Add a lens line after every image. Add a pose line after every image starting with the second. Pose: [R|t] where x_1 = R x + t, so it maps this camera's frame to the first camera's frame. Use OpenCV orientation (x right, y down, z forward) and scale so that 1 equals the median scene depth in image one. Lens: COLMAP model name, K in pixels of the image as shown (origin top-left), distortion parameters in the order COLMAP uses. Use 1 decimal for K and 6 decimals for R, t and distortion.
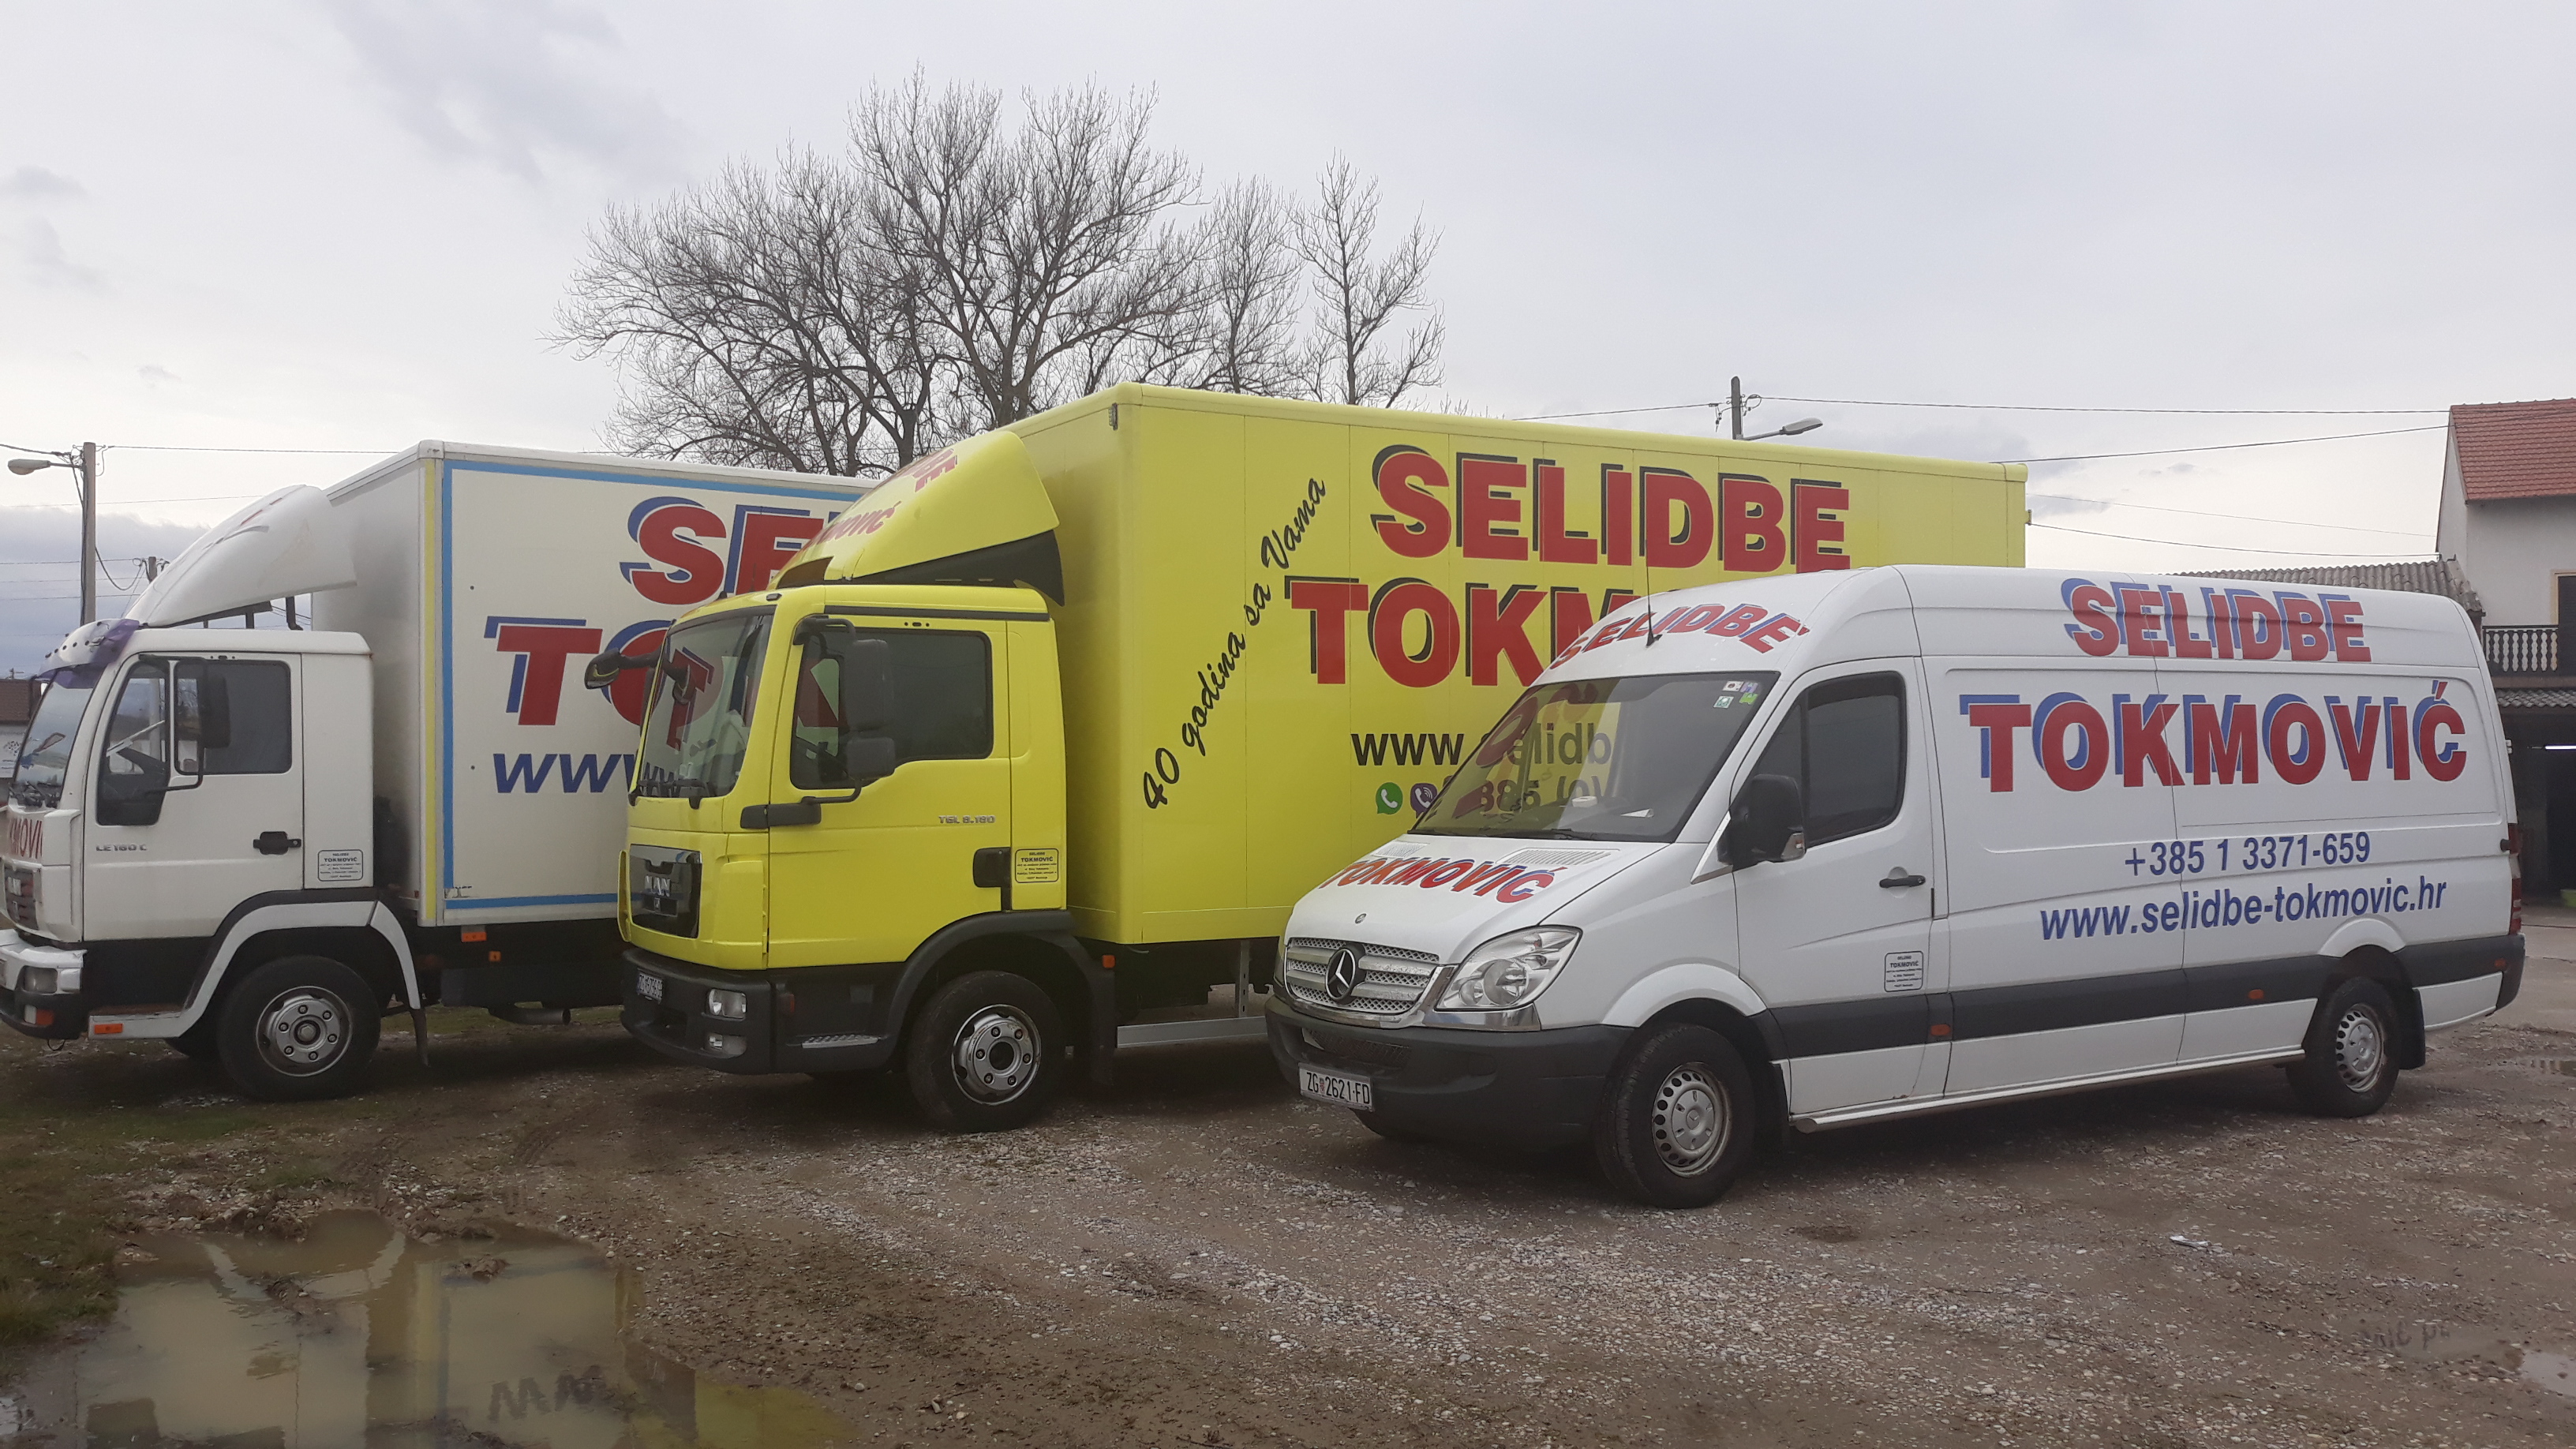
lens RADIAL K [[1905.5, 0, 1280.8], [0, 1905.5, 715.1], [0, 0, 1]] dist [0.037266, -0.053453]
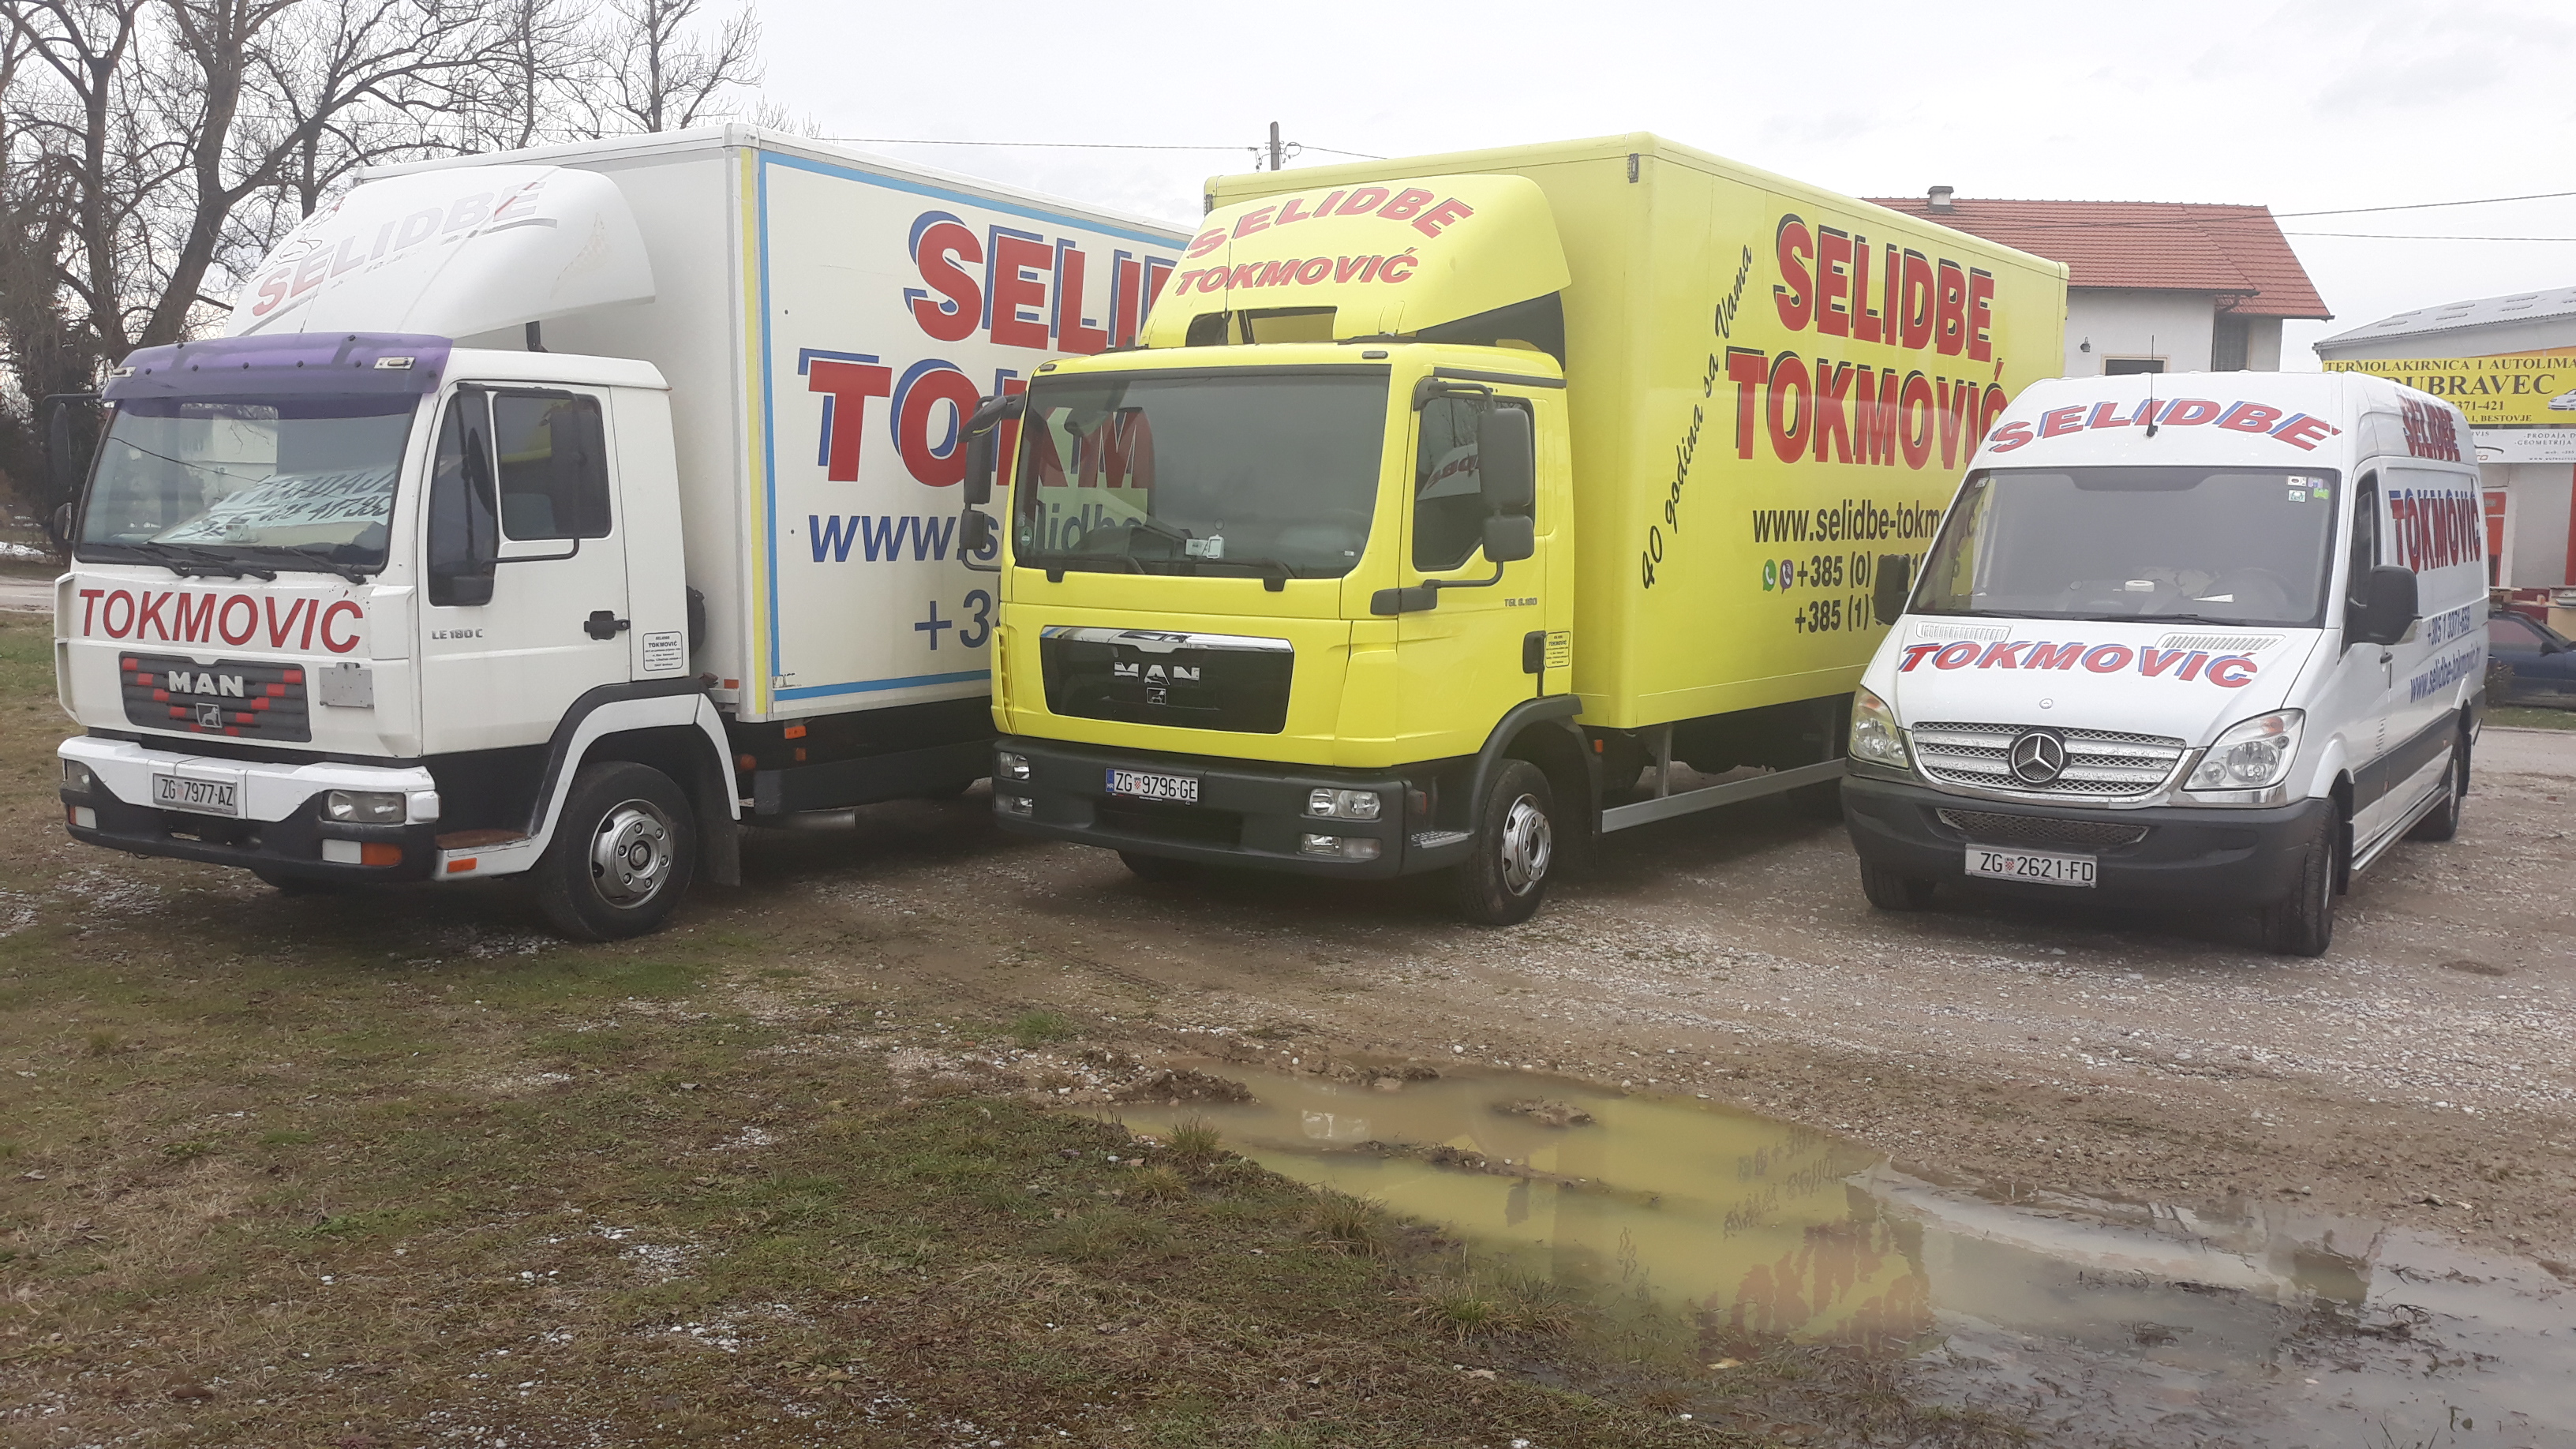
lens RADIAL K [[1905.5, 0, 1274.2], [0, 1905.5, 719.3], [0, 0, 1]] dist [0.037266, -0.053453]
pose [[0.933244, -0.024417, 0.358412, -0.556237], [-0.026091, 0.990446, 0.135412, -0.010658], [-0.358294, -0.135724, 0.923691, 0.152092]]
